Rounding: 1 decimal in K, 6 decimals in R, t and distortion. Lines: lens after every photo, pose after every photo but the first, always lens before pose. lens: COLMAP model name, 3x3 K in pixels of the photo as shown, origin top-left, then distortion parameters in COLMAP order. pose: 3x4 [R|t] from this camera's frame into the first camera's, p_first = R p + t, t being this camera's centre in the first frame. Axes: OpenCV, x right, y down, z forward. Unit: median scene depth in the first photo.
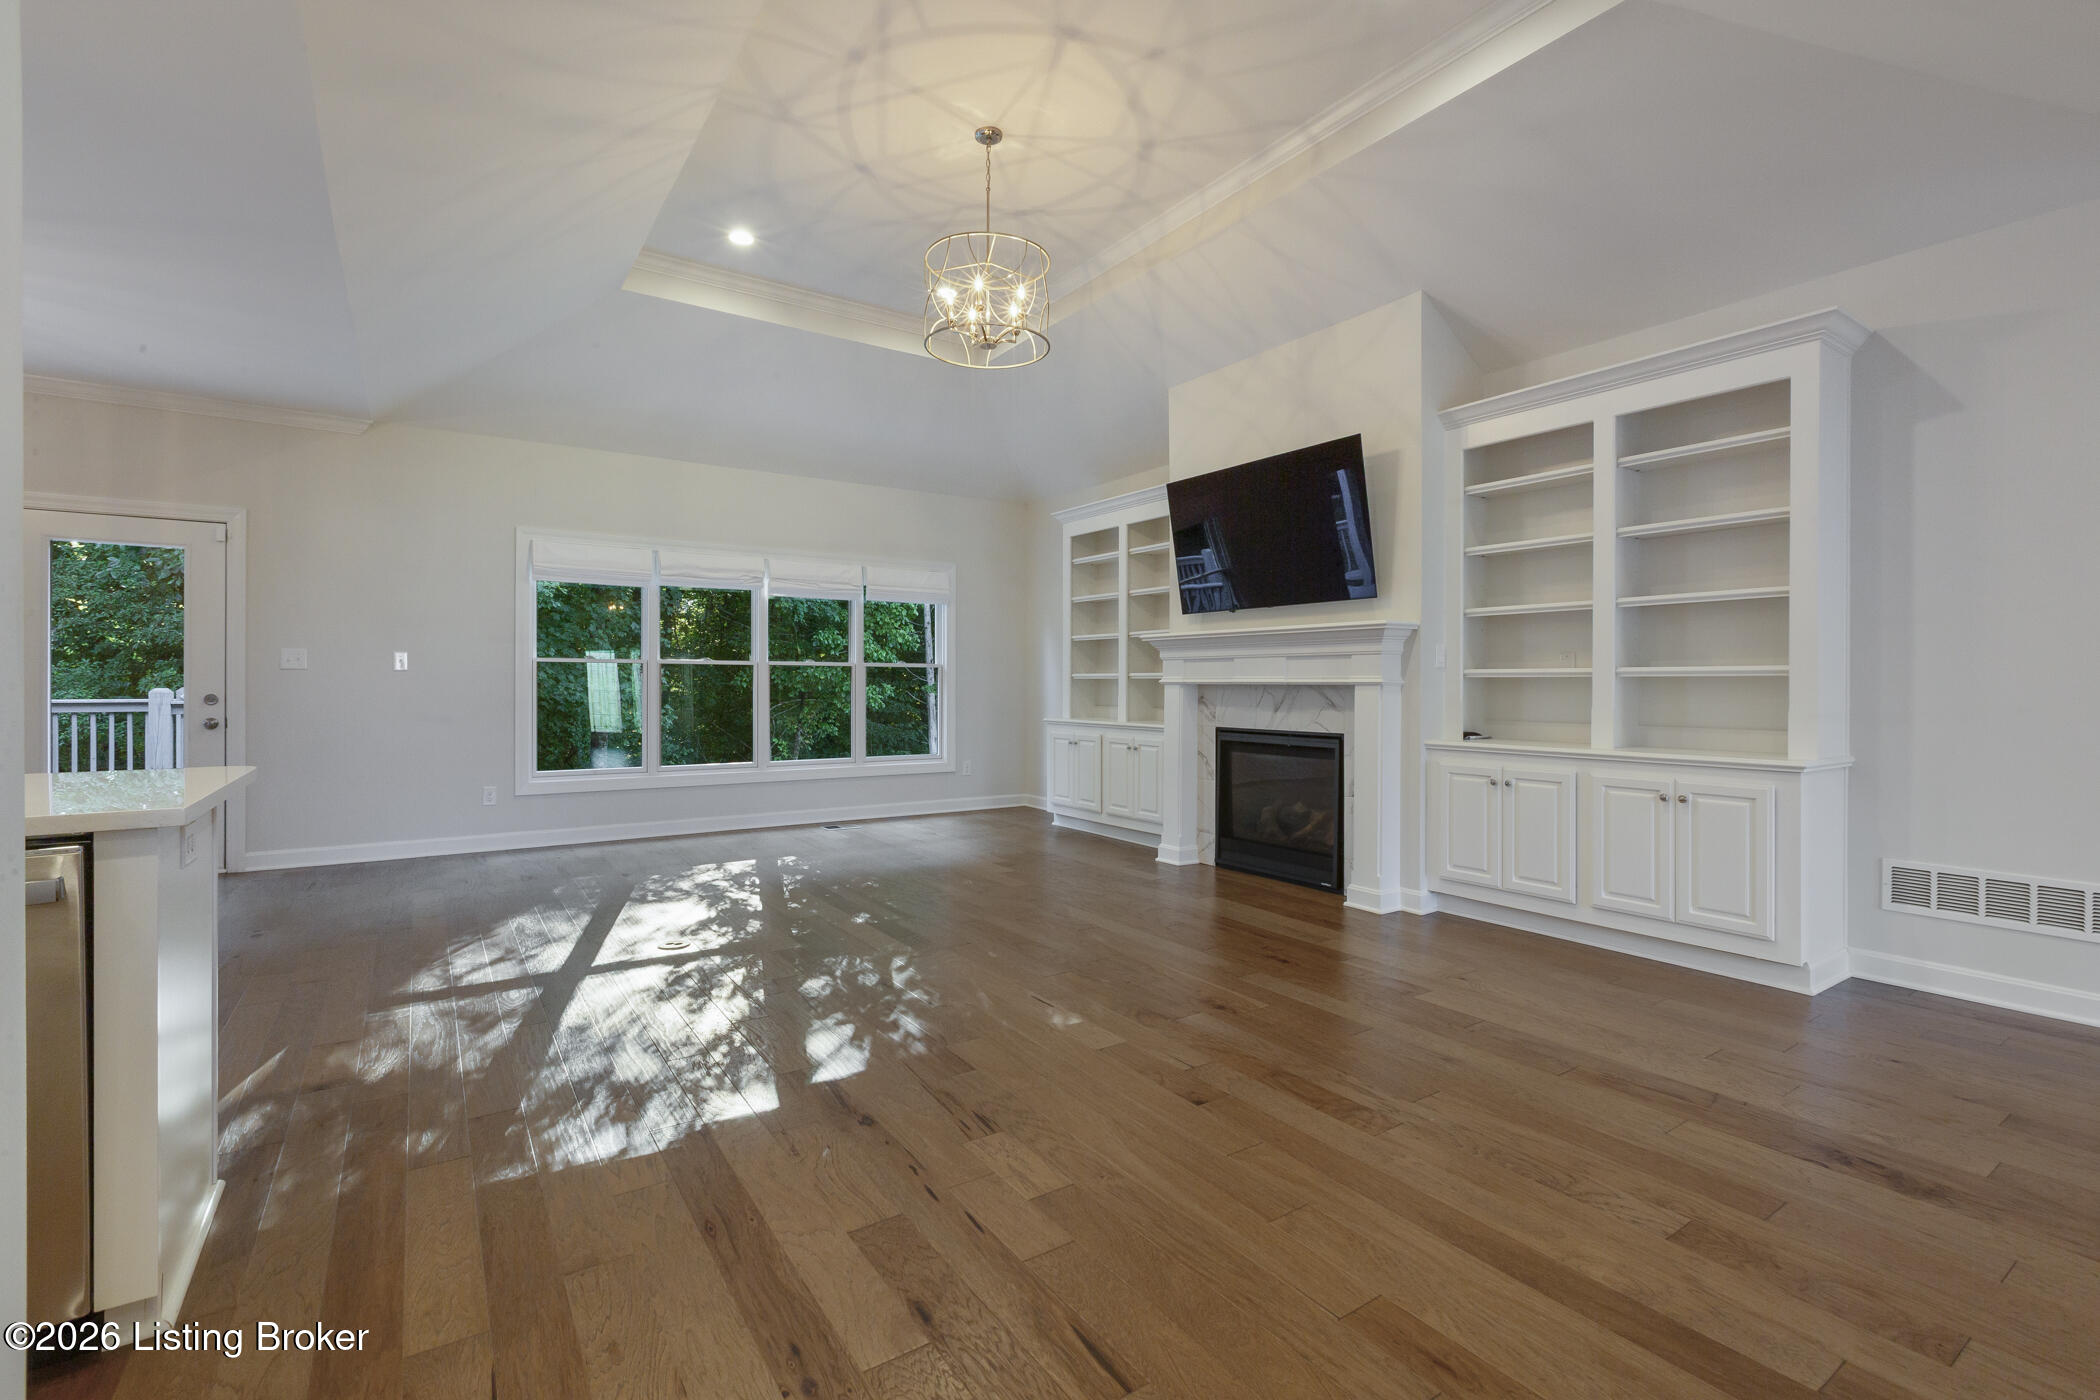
lens RADIAL K [[939.1, 0, 1049.7], [0, 939.1, 690.8], [0, 0, 1]] dist [0.000335, -0.000111]
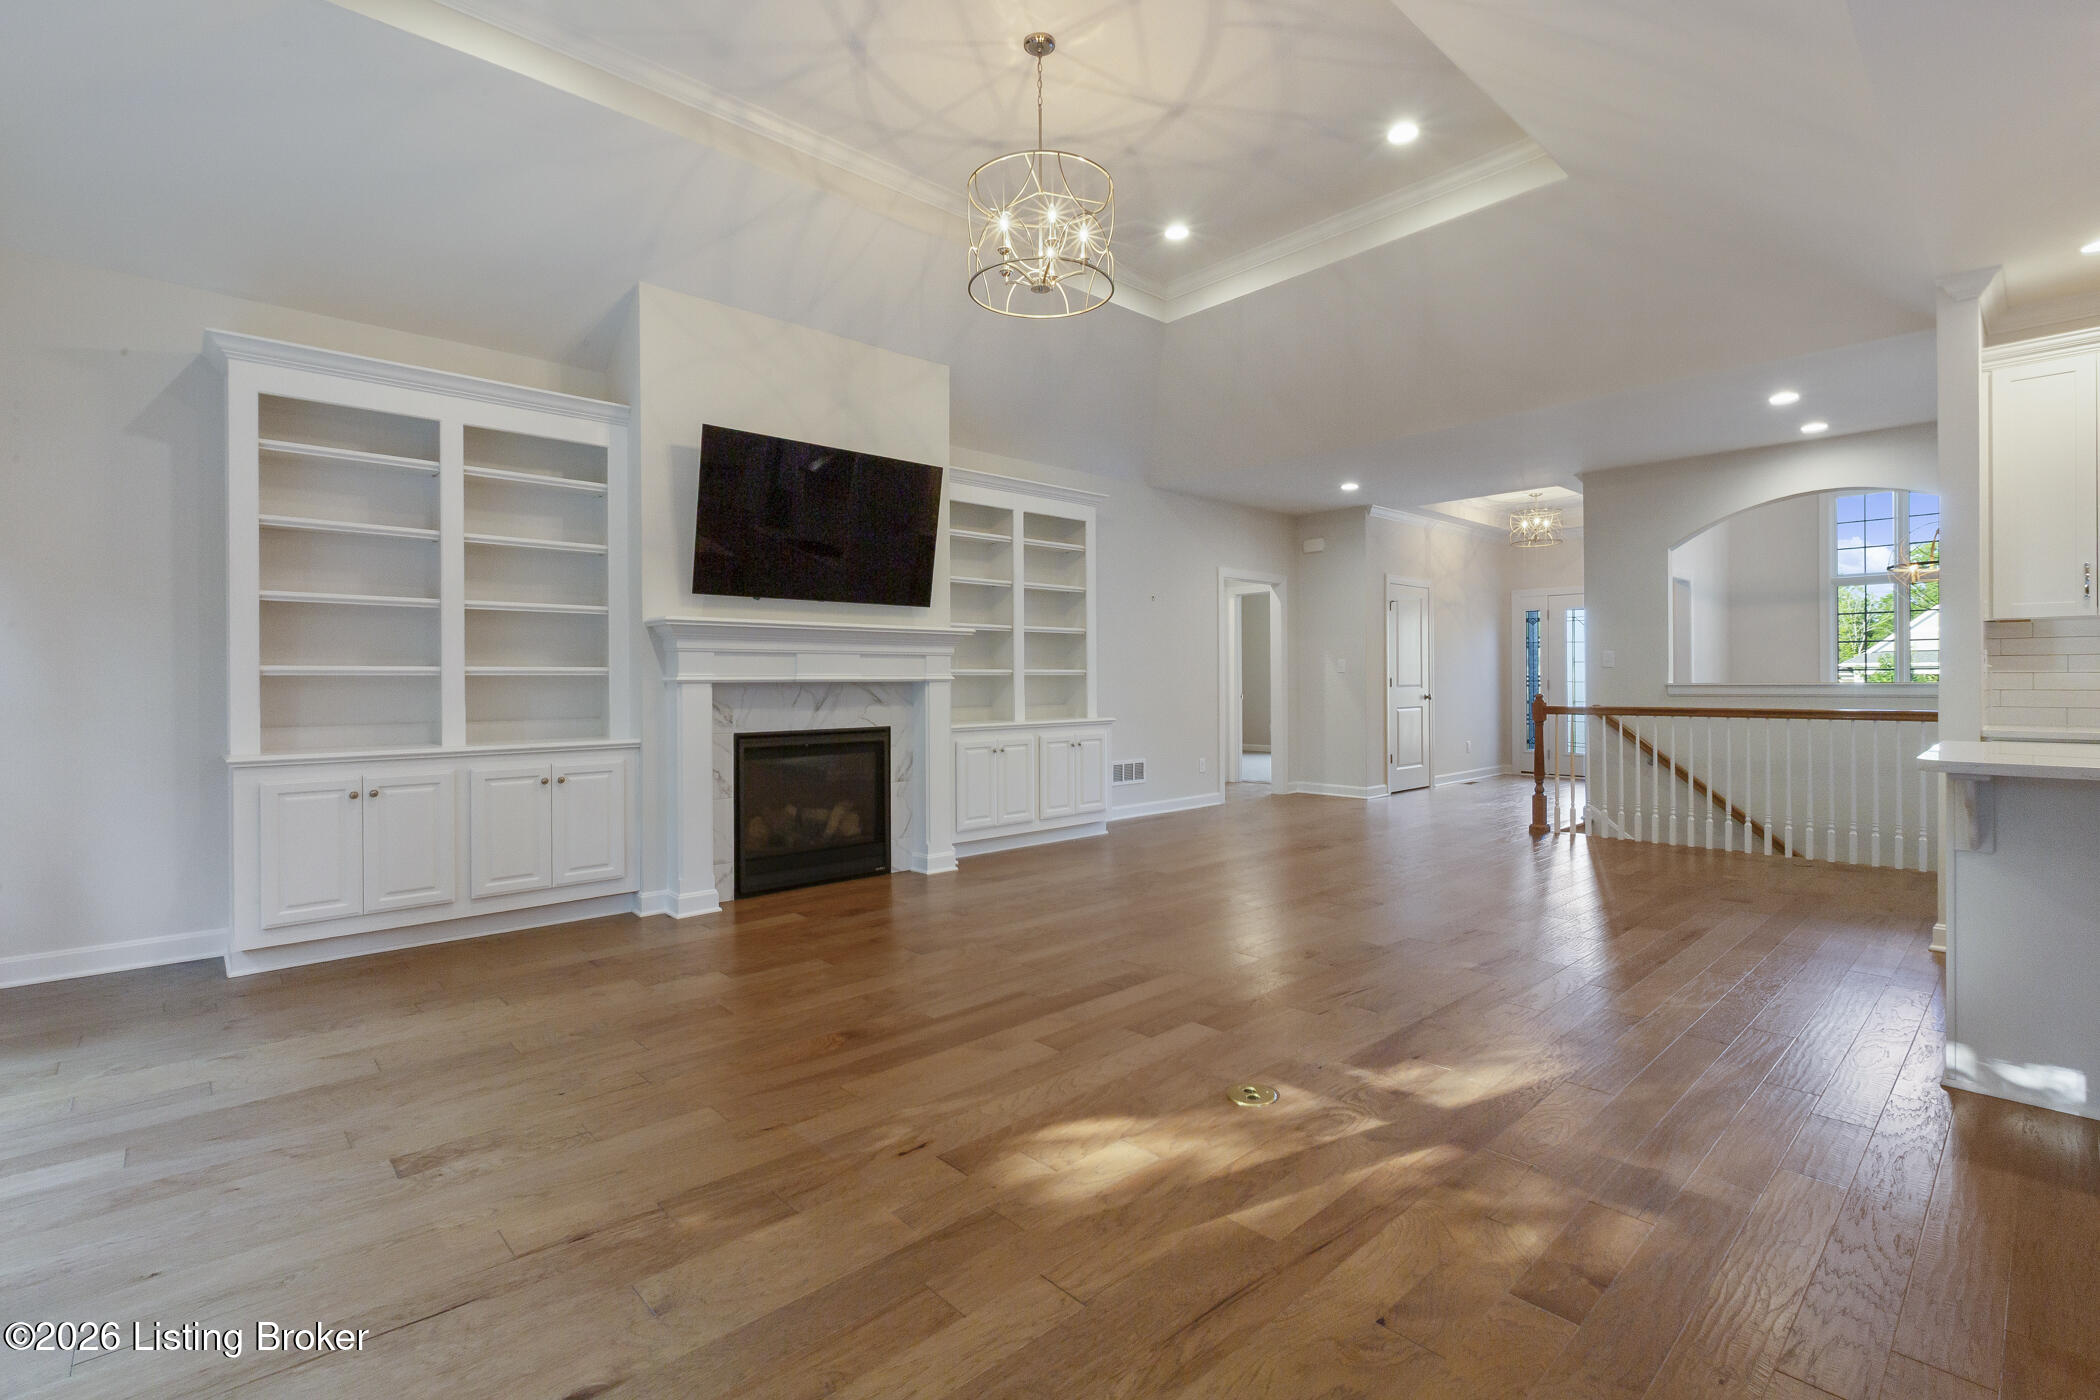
lens RADIAL K [[939.1, 0, 1044.7], [0, 939.1, 684.0], [0, 0, 1]] dist [0.000335, -0.000111]
pose [[-0.140263, -0.008200, 0.990080, -0.746580], [0.011070, 0.999890, 0.009849, -0.011753], [-0.990052, 0.012342, -0.140157, 0.910418]]
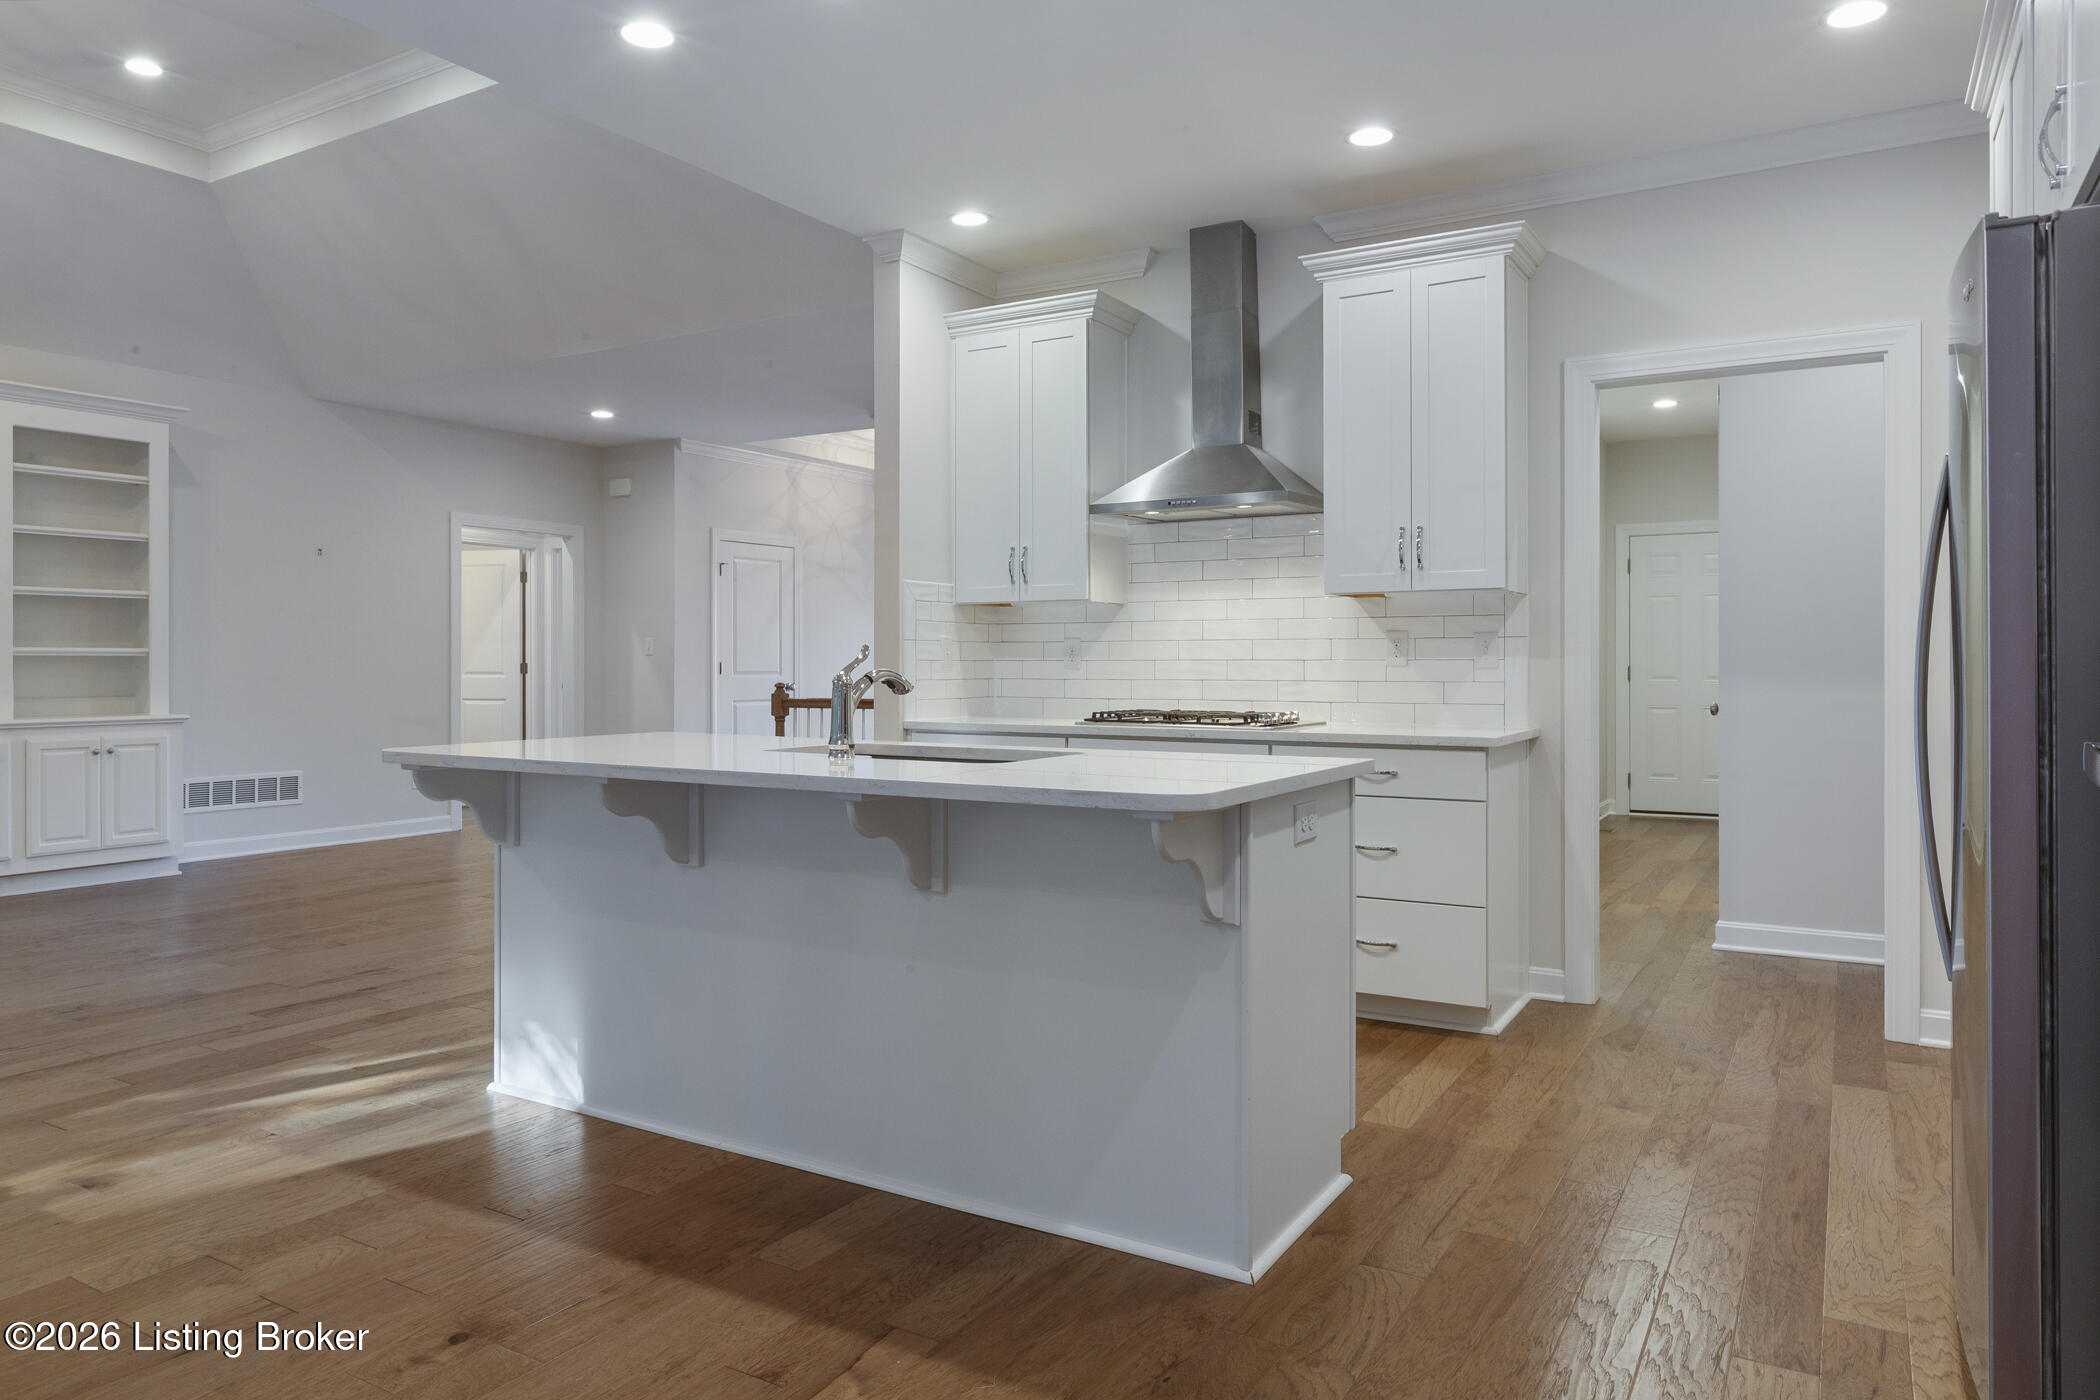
lens RADIAL K [[1343.6, 0, 1061.1], [0, 1343.6, 691.1], [0, 0, 1]] dist [-0.008401, -0.005209]
pose [[-0.414798, -0.023015, 0.909623, -1.065077], [0.004421, 0.999617, 0.027308, -0.008129], [-0.909903, 0.015349, -0.414537, 0.399656]]
